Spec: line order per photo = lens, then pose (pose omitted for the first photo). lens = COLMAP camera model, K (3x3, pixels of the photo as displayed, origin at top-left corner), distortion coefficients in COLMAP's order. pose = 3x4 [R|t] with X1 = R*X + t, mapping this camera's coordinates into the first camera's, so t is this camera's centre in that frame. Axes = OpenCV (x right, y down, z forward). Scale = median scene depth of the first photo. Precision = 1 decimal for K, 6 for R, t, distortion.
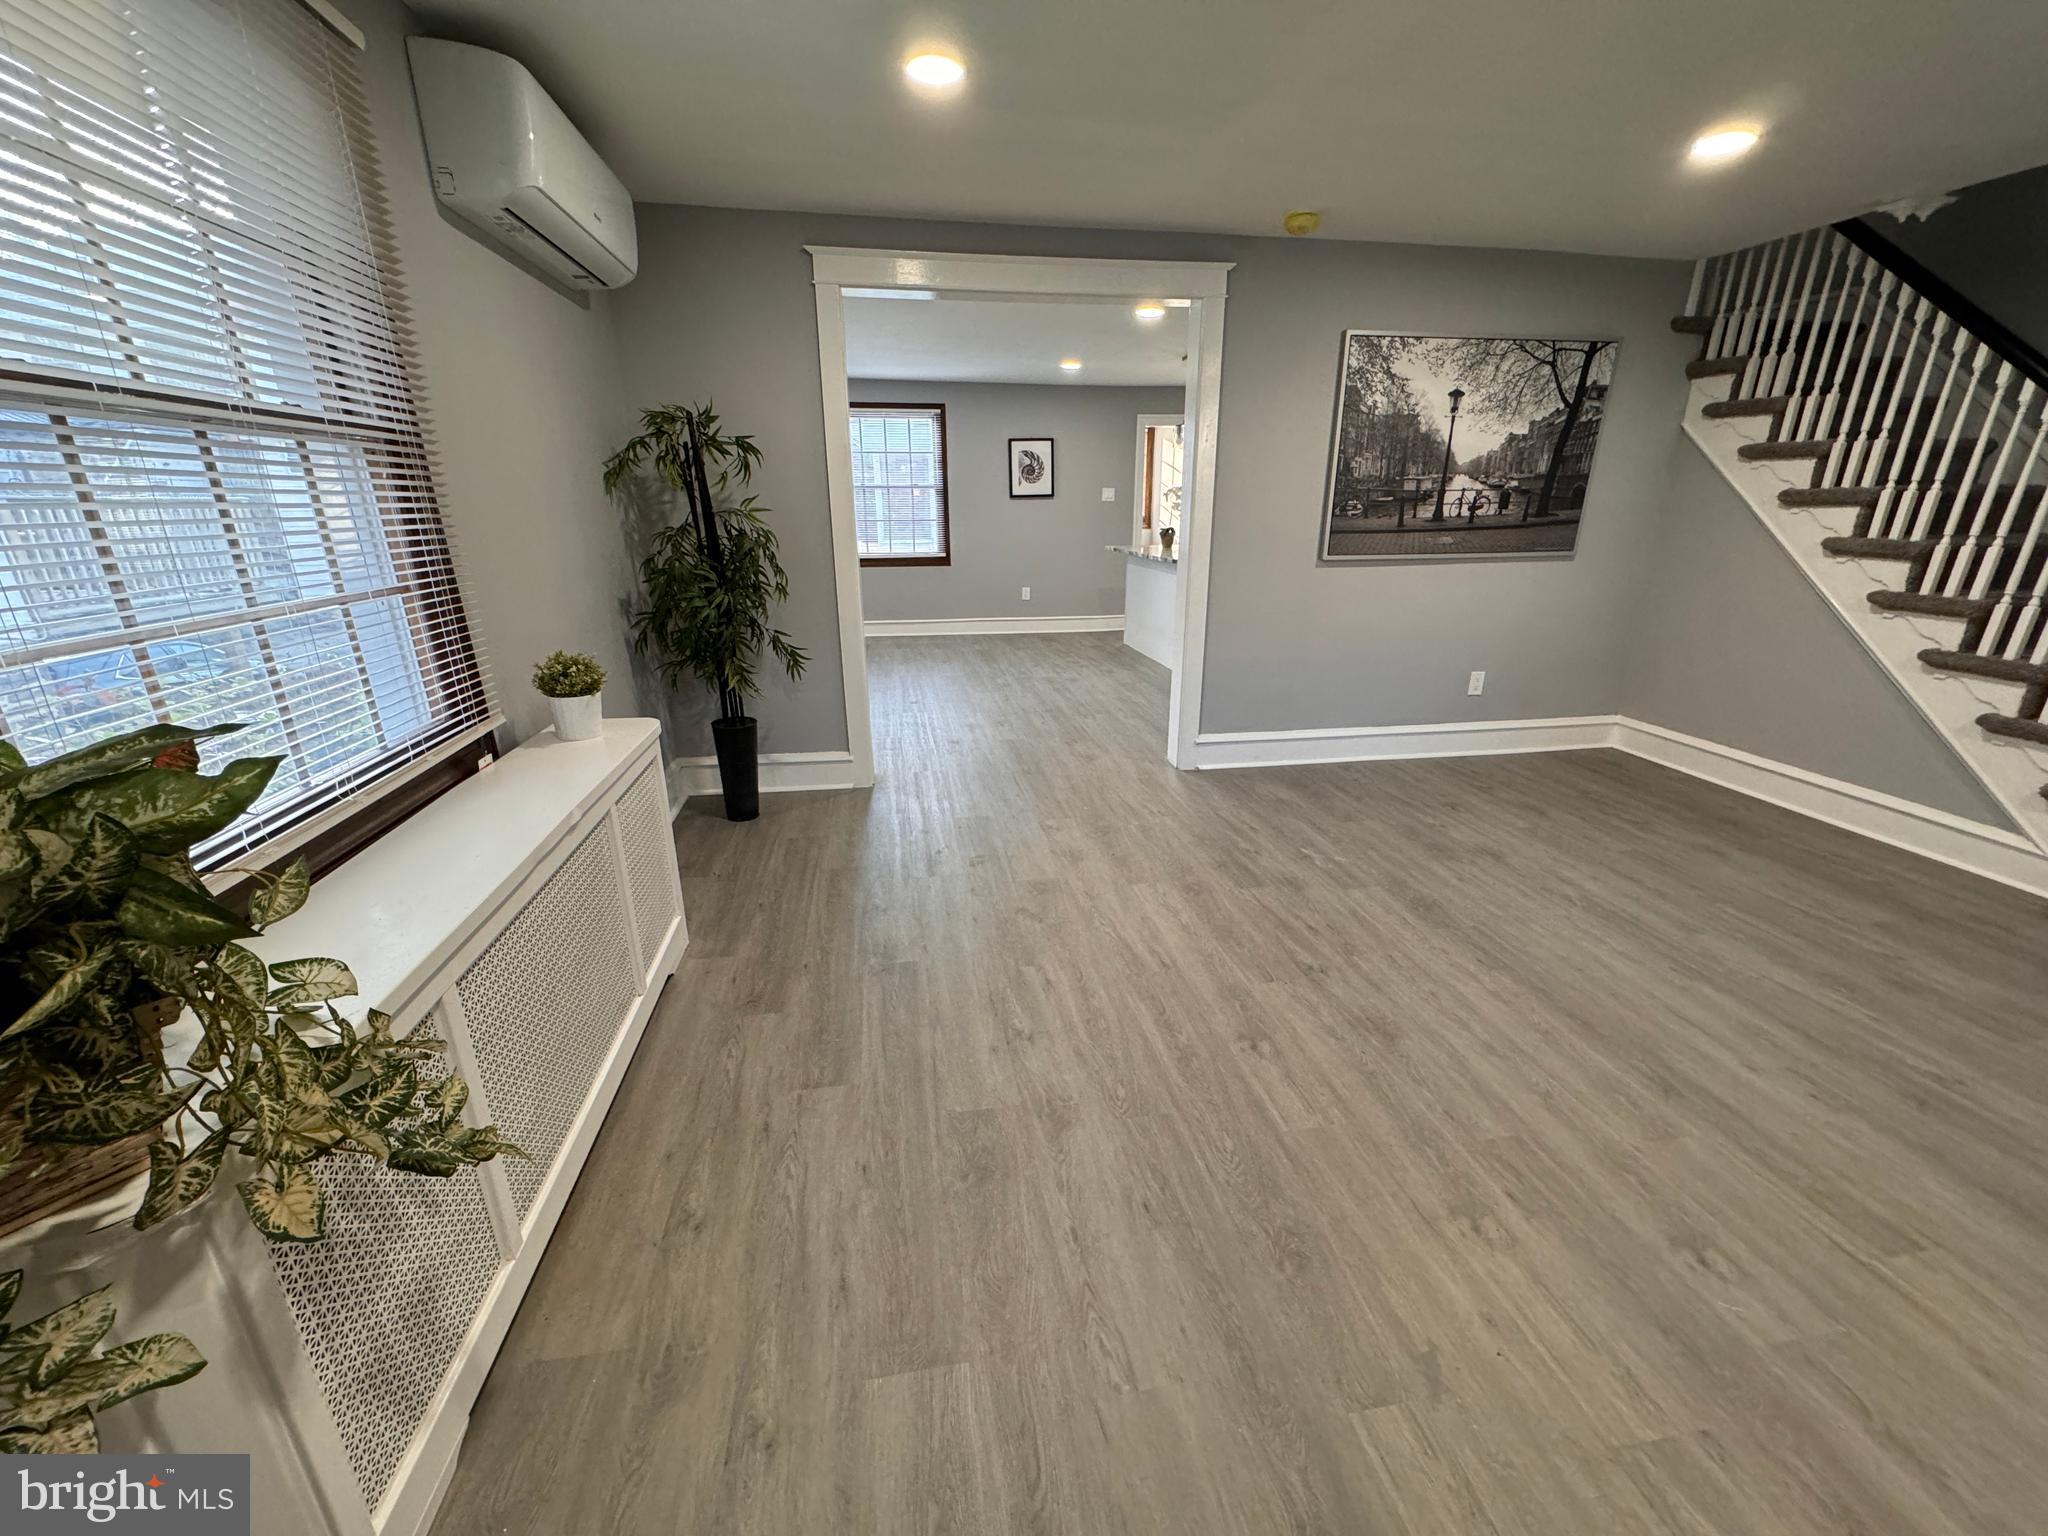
lens RADIAL K [[811.7, 0, 1026.4], [0, 811.7, 764.2], [0, 0, 1]] dist [-0.002717, -0.000130]
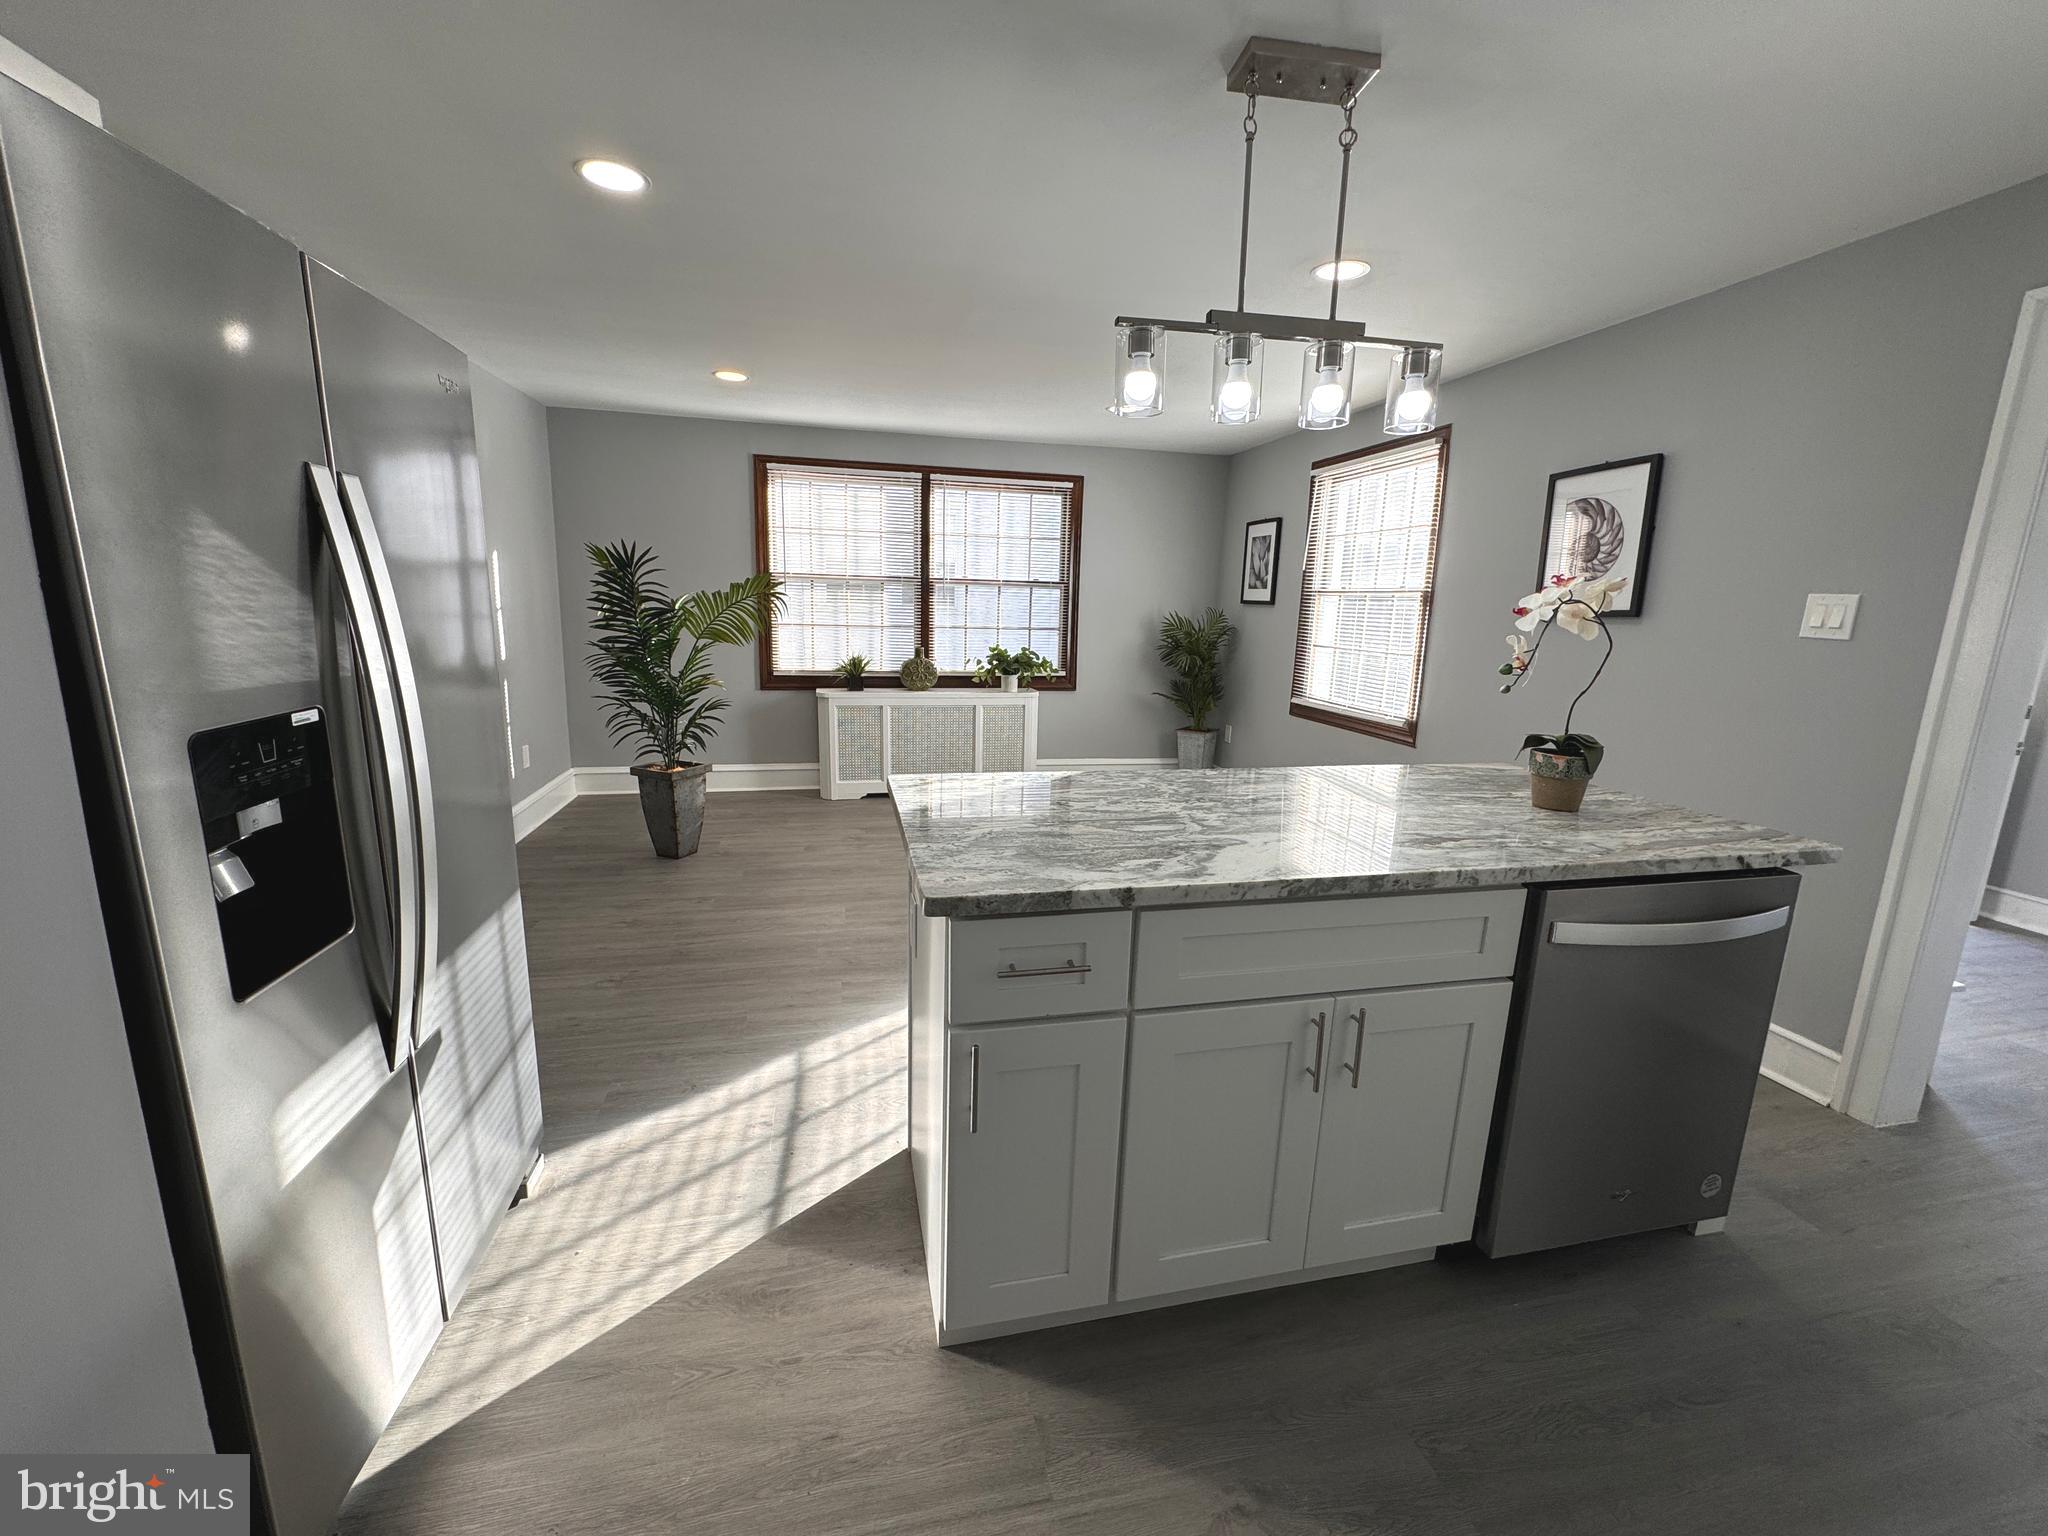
lens RADIAL K [[811.7, 0, 1026.4], [0, 811.7, 764.2], [0, 0, 1]] dist [-0.002717, -0.000130]
pose [[0.052205, 0.199241, -0.978559, 0.809320], [-0.334698, 0.926712, 0.170829, -0.515630], [0.940878, 0.318604, 0.115064, 1.559971]]
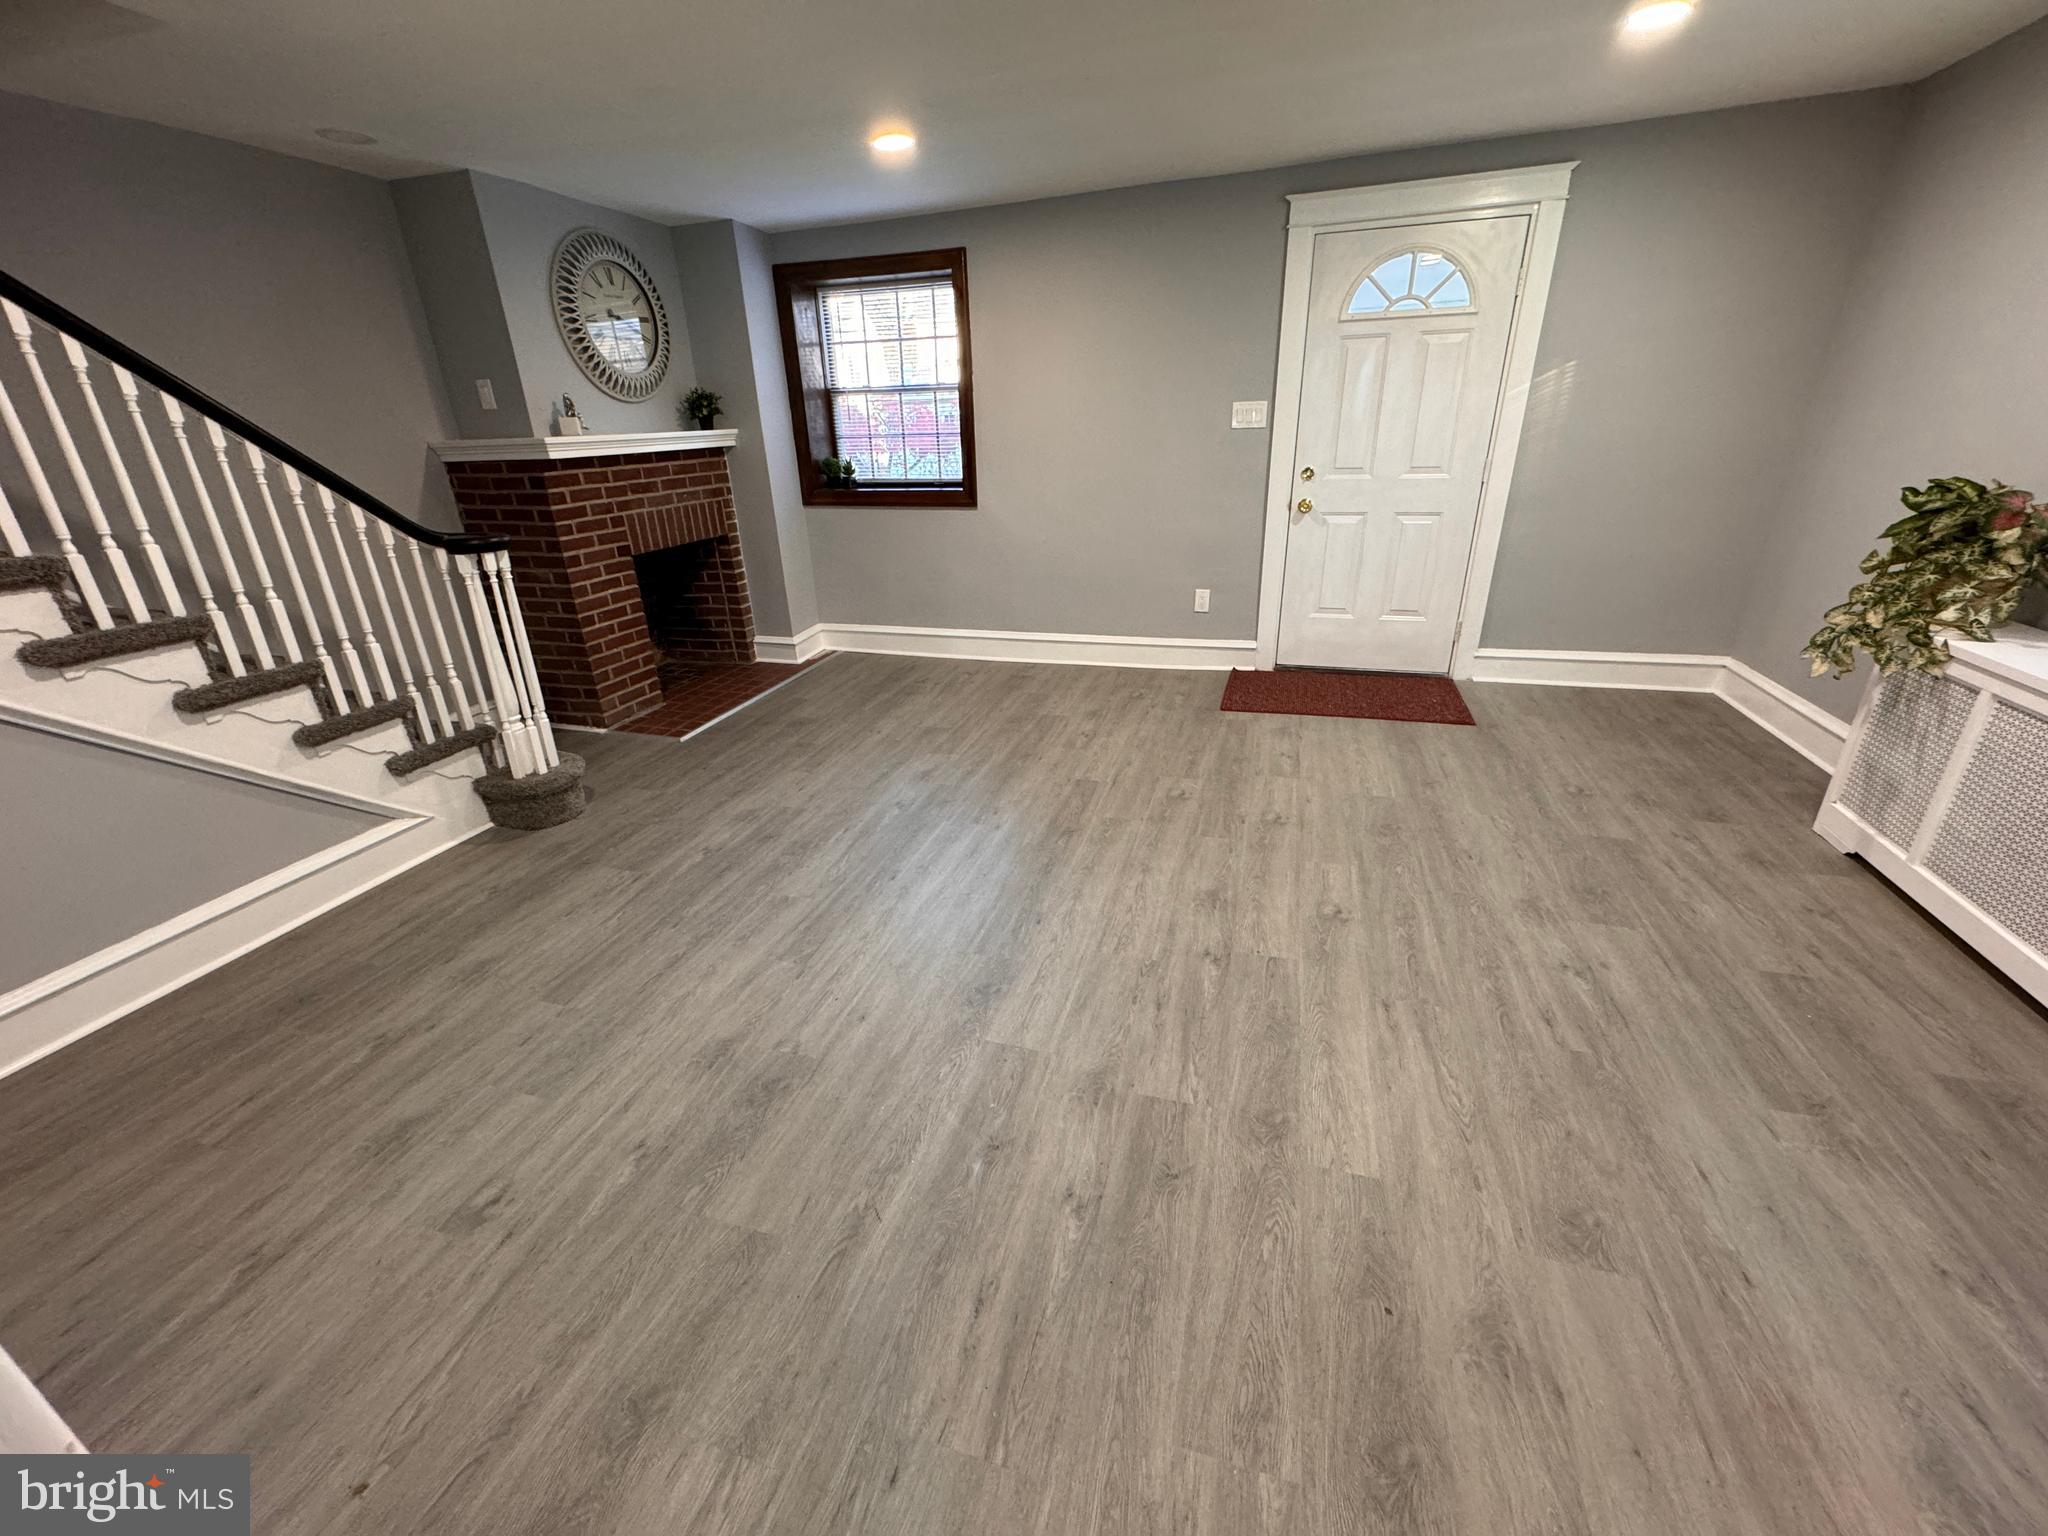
lens RADIAL K [[817.1, 0, 1026.1], [0, 817.1, 763.8], [0, 0, 1]] dist [-0.004537, 0.000076]
pose [[-0.890625, -0.145491, 0.430836, 0.111152], [0.177702, 0.760748, 0.624247, -0.335394], [-0.418580, 0.632530, -0.651687, 0.978601]]
